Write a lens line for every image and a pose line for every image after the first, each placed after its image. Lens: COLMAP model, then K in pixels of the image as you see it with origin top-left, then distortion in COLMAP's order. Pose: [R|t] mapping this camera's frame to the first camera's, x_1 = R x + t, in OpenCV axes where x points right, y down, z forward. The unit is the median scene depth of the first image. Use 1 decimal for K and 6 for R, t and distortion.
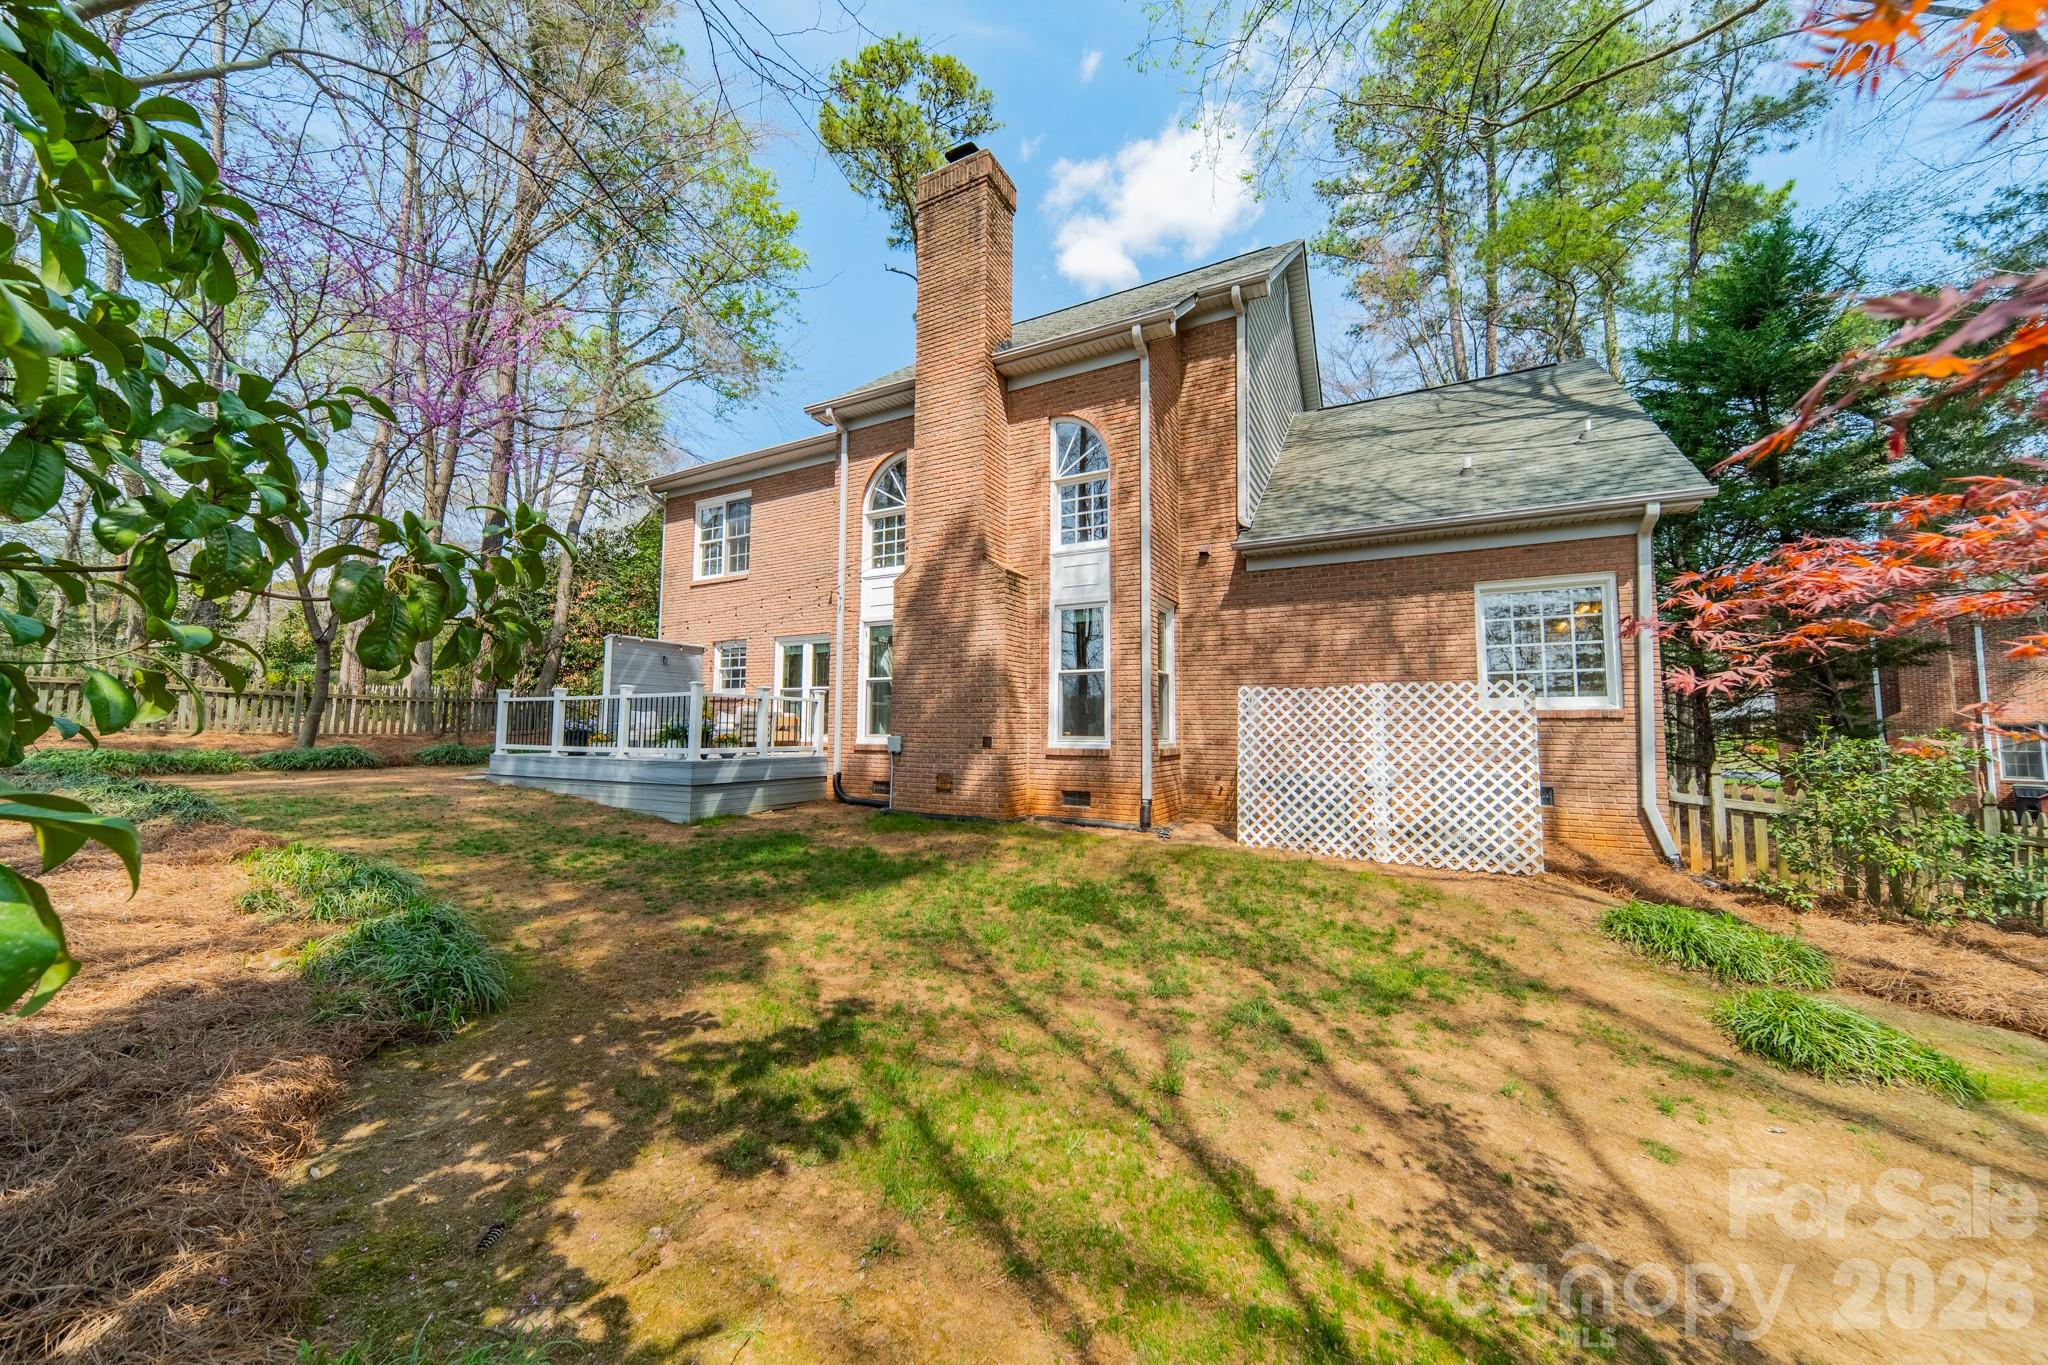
lens RADIAL K [[723.5, 0, 1024.0], [0, 723.5, 682.5], [0, 0, 1]] dist [0.001430, -0.000044]
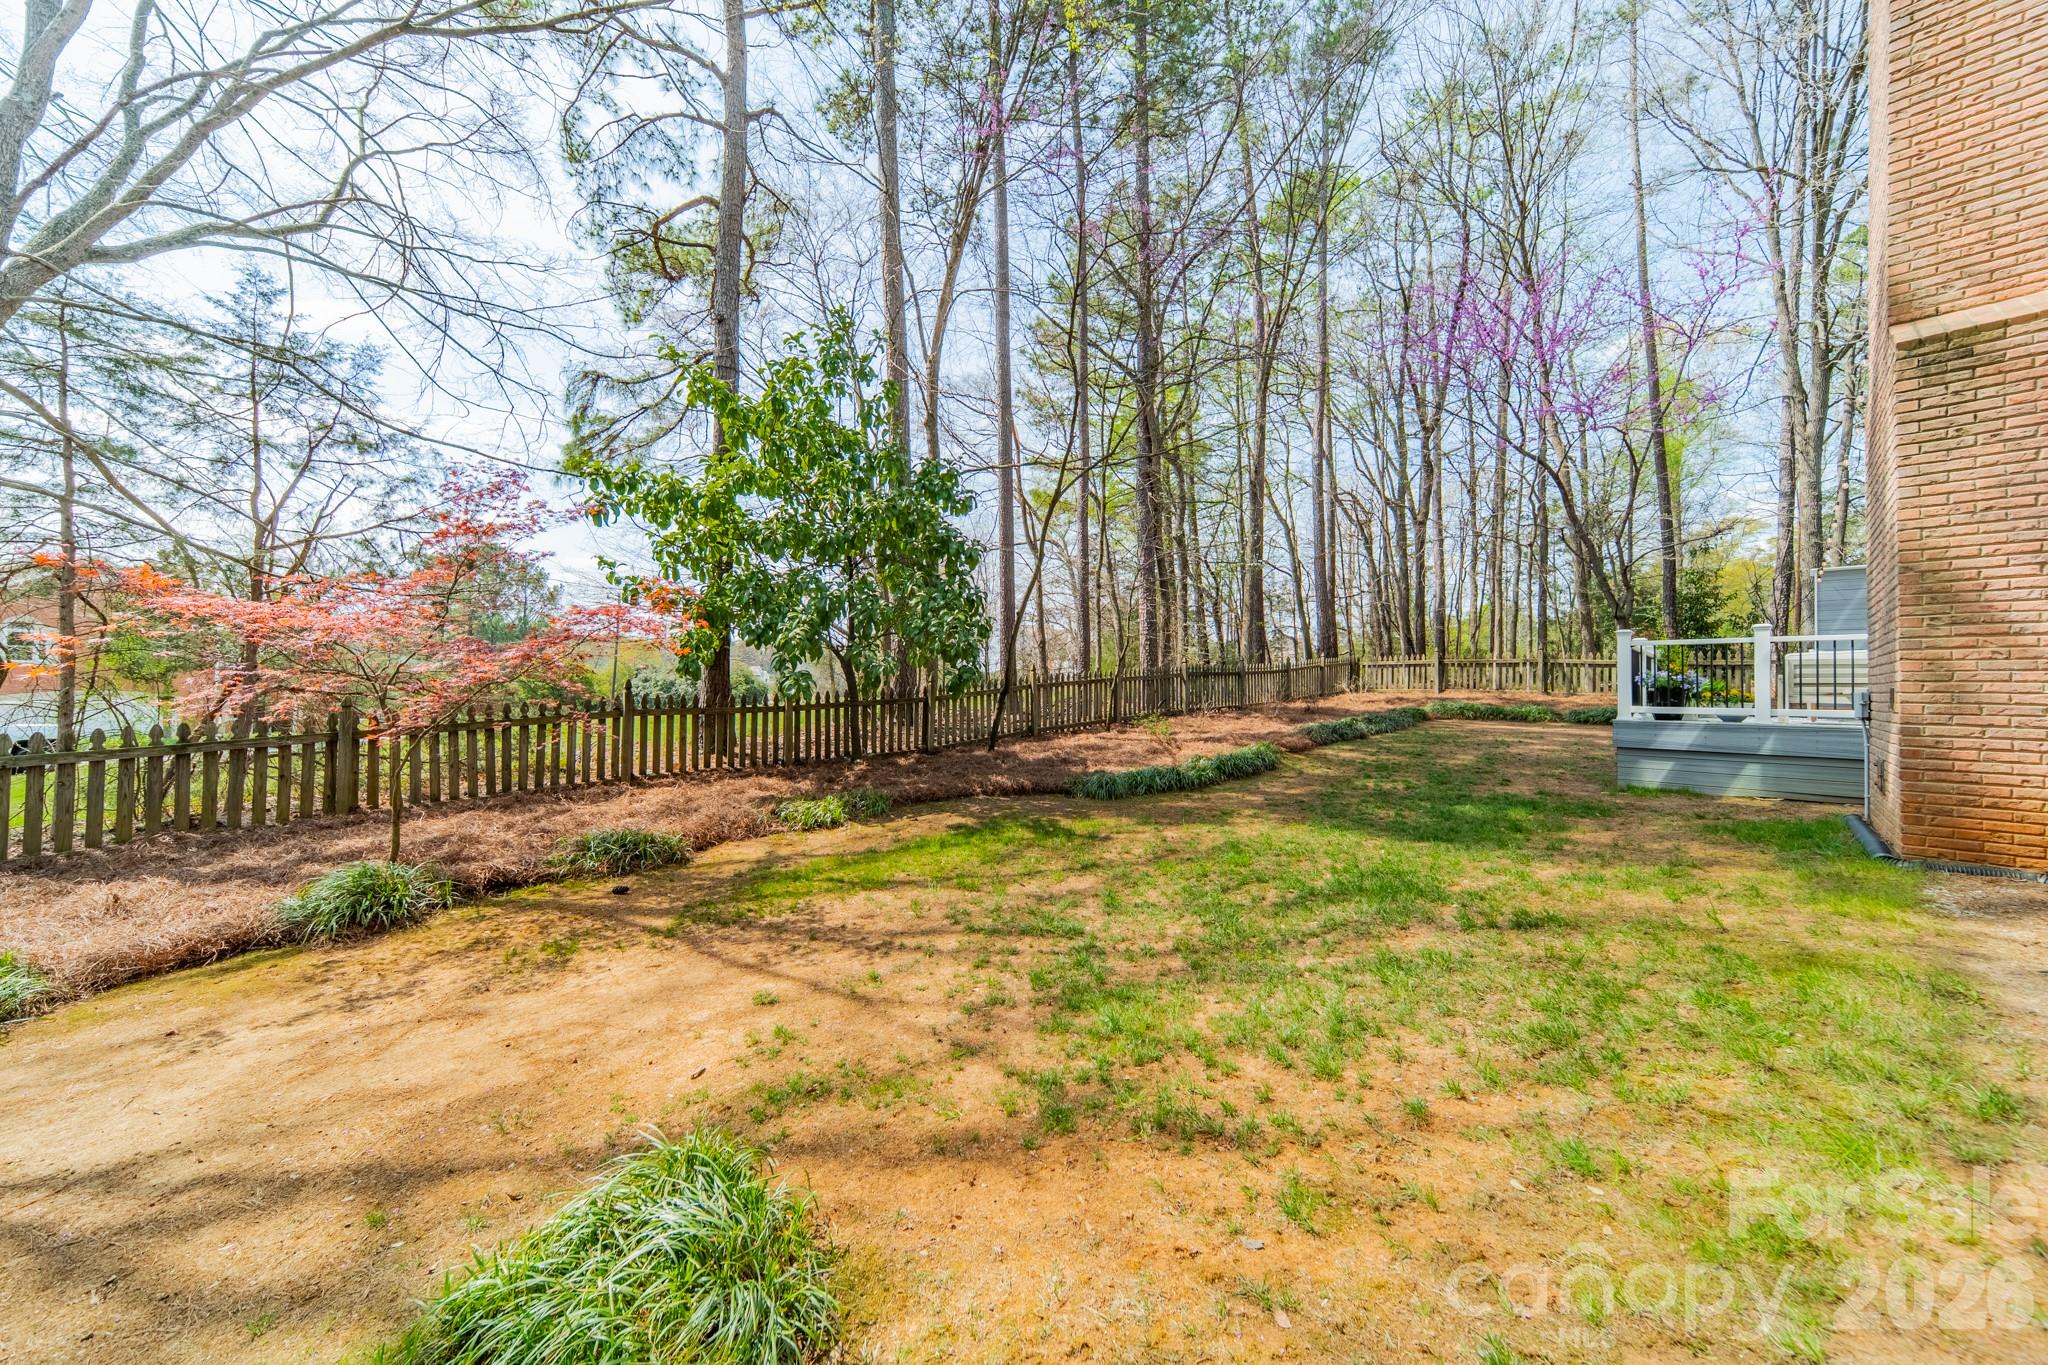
lens RADIAL K [[725.8, 0, 1032.8], [0, 725.8, 678.9], [0, 0, 1]] dist [0.000136, 0.000049]
pose [[-0.281914, -0.022830, -0.959168, 0.592878], [0.050520, 0.997977, -0.038602, 0.055850], [0.958109, -0.059339, -0.280191, 0.555717]]
